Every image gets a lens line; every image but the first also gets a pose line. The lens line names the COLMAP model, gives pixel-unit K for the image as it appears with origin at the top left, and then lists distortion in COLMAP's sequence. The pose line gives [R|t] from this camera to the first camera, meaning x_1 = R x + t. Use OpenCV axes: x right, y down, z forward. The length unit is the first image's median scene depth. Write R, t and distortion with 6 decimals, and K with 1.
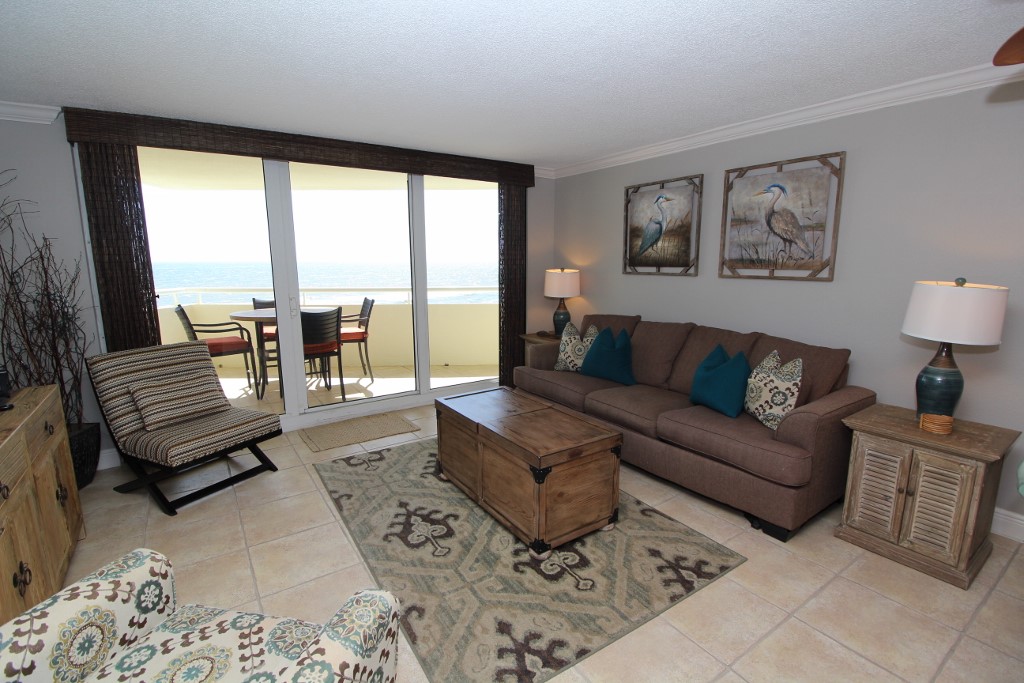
lens RADIAL K [[474.6, 0, 510.2], [0, 474.6, 346.3], [0, 0, 1]] dist [-0.010585, -0.006197]
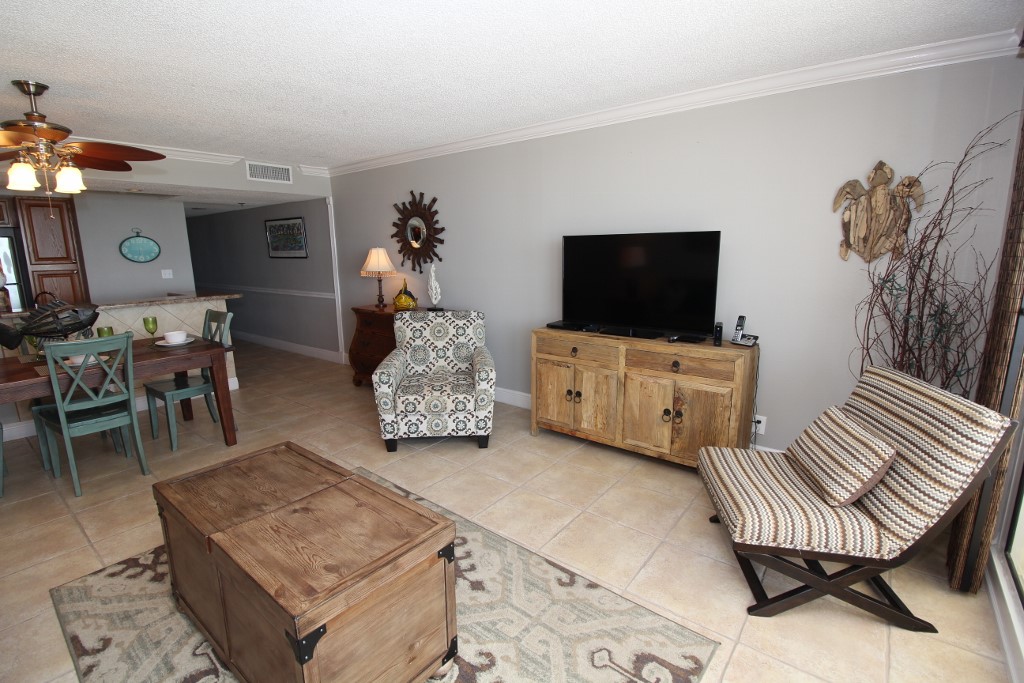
lens RADIAL K [[474.6, 0, 508.9], [0, 474.6, 343.3], [0, 0, 1]] dist [-0.010585, -0.006197]
pose [[-0.954708, 0.075965, -0.287682, -0.081656], [-0.035005, 0.931470, 0.362130, -0.243868], [0.295477, 0.355798, -0.886623, 1.343993]]
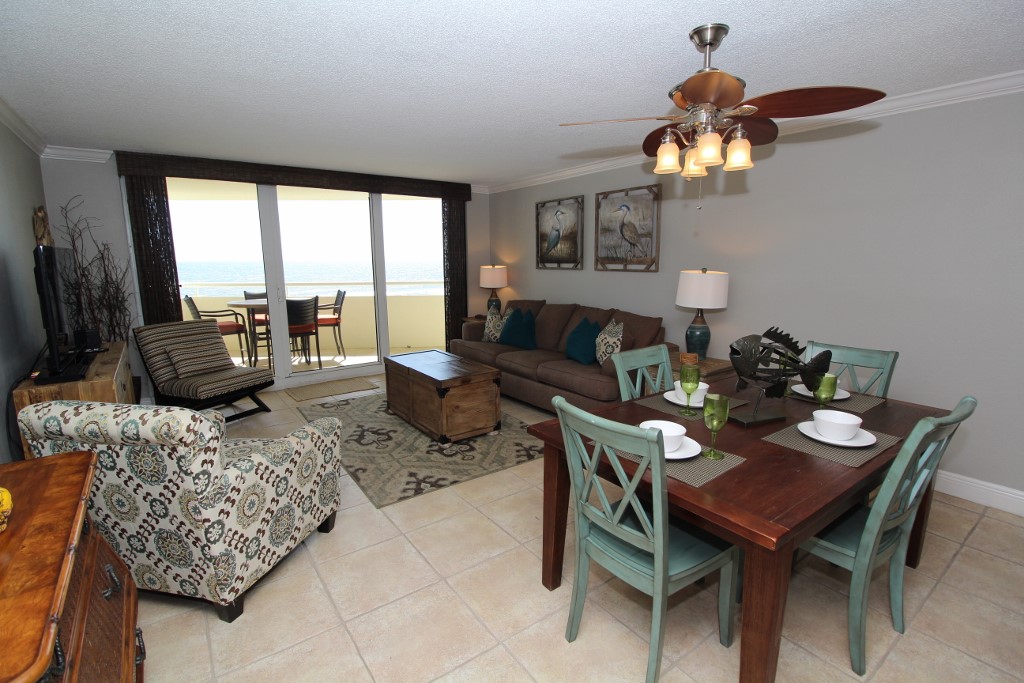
lens RADIAL K [[474.6, 0, 510.3], [0, 474.6, 342.1], [0, 0, 1]] dist [-0.010585, -0.006197]
pose [[0.999312, -0.009443, 0.035864, 0.164199], [0.009654, 0.999937, -0.005710, 0.077364], [-0.035808, 0.006052, 0.999340, -0.419067]]
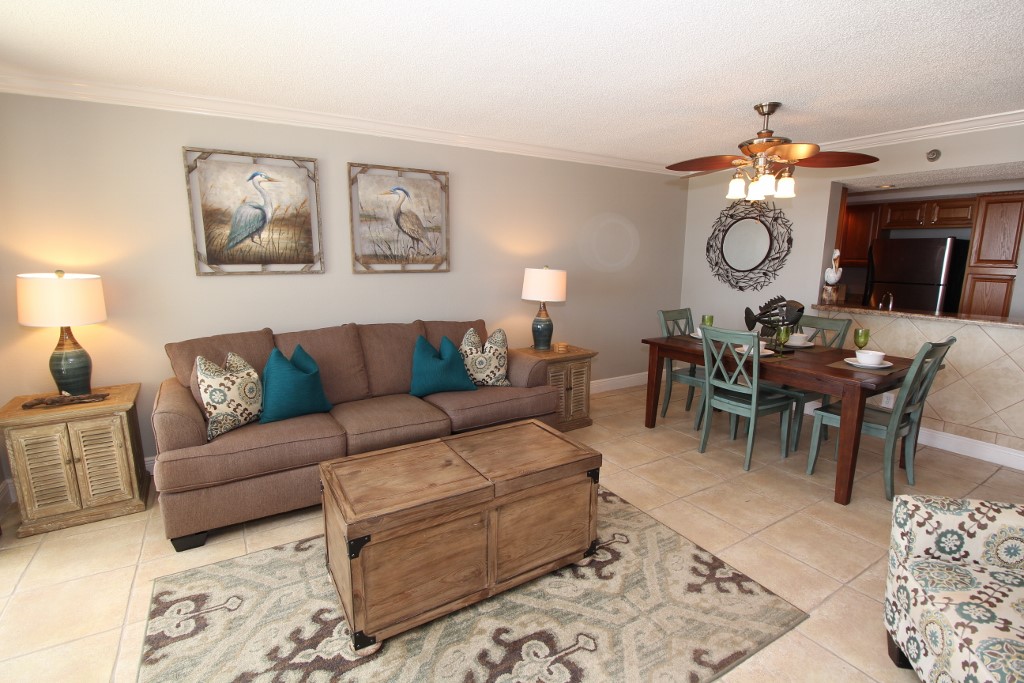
lens RADIAL K [[474.6, 0, 506.5], [0, 474.6, 342.8], [0, 0, 1]] dist [-0.010585, -0.006197]
pose [[0.049465, -0.175425, 0.983249, -0.594373], [0.175917, 0.970594, 0.164318, -0.127963], [-0.983161, 0.164842, 0.078871, 0.729289]]
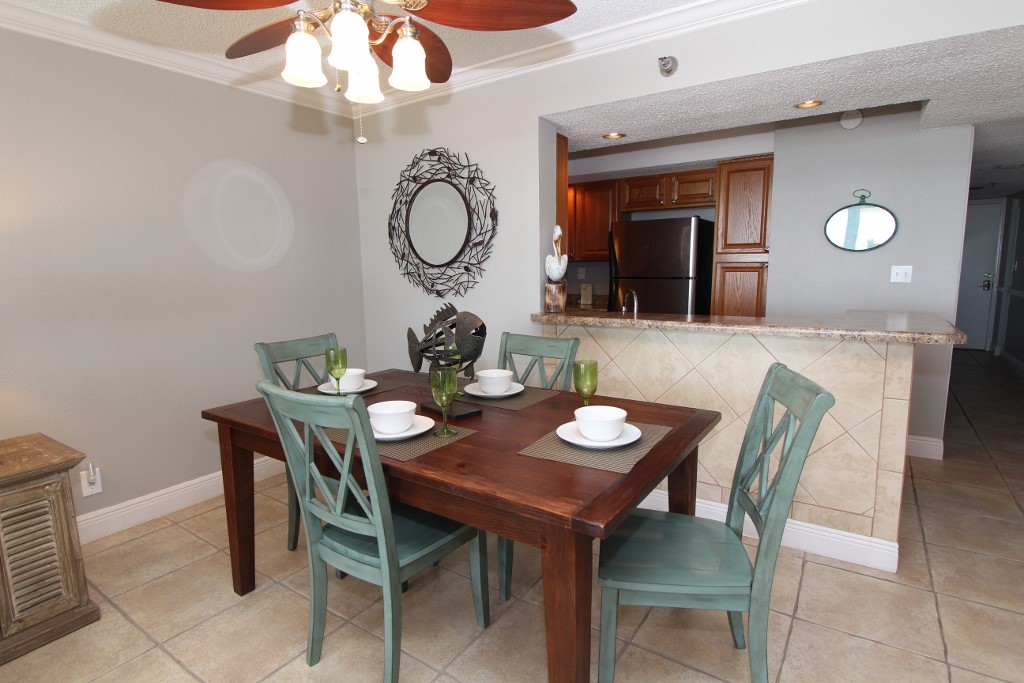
lens RADIAL K [[527.3, 0, 500.9], [0, 527.3, 341.5], [0, 0, 1]] dist [0.000306, -0.001333]
pose [[-0.359538, -0.124618, 0.924772, -0.066186], [0.184194, 0.962065, 0.201255, -0.012450], [-0.914771, 0.242696, -0.322945, 0.328200]]
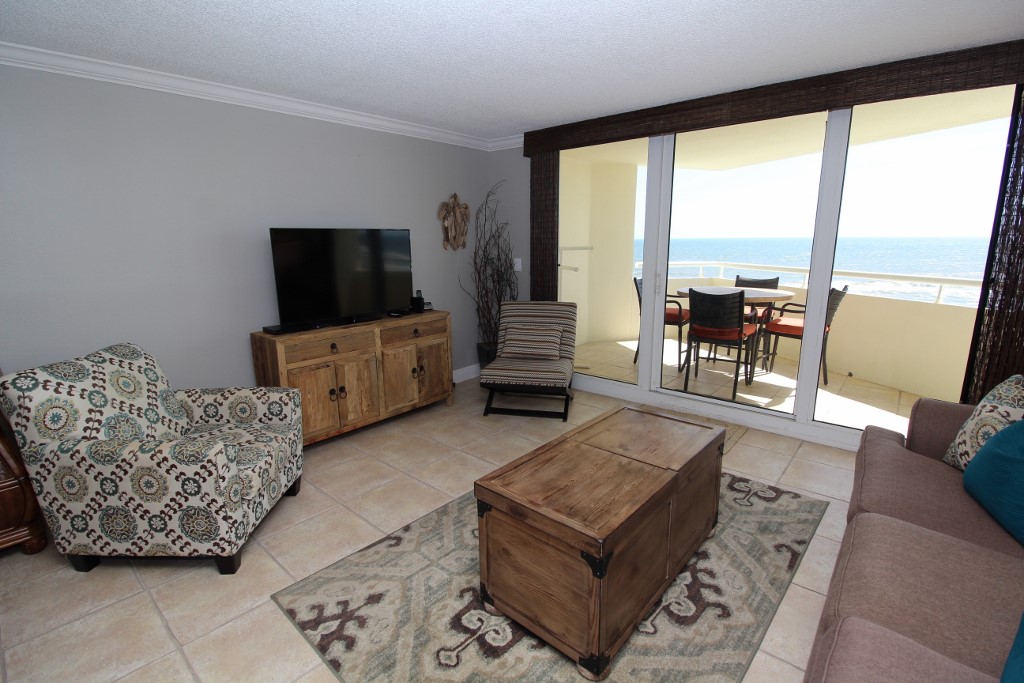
lens RADIAL K [[474.6, 0, 508.8], [0, 474.6, 342.6], [0, 0, 1]] dist [-0.010585, -0.006197]
pose [[0.253173, 0.206136, -0.945204, 0.536681], [-0.164153, 0.972021, 0.168016, -0.098419], [0.953393, 0.112621, 0.279927, 0.541516]]
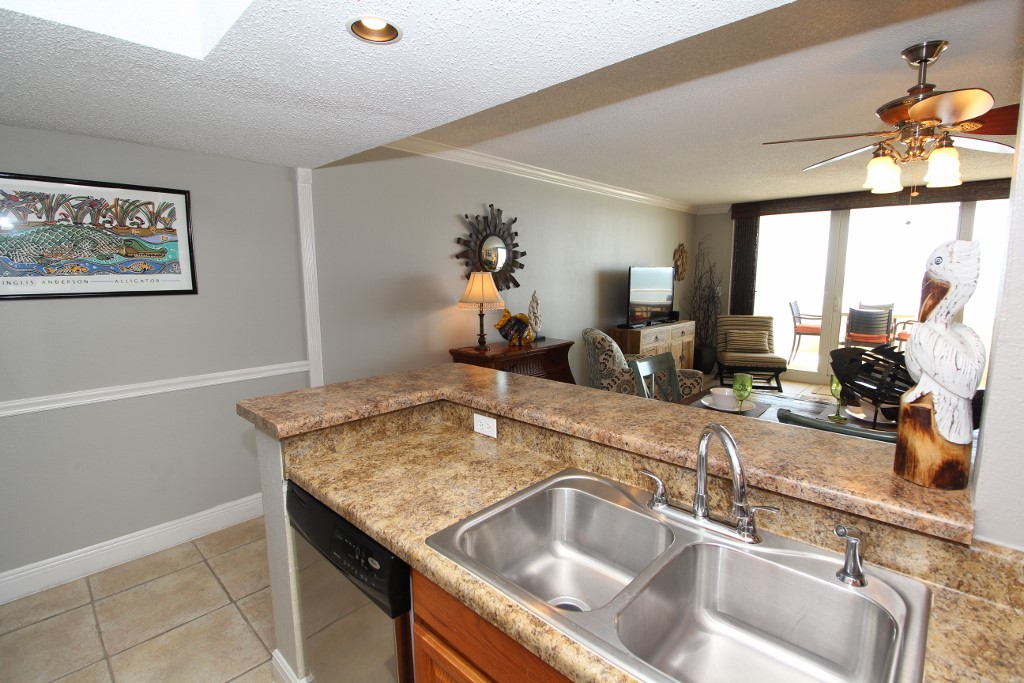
lens RADIAL K [[474.6, 0, 512.8], [0, 474.6, 342.0], [0, 0, 1]] dist [-0.010585, -0.006197]
pose [[0.215652, 0.143891, -0.965810, 0.998023], [-0.172397, 0.979157, 0.107385, 0.068024], [0.961131, 0.143345, 0.235964, -0.416466]]
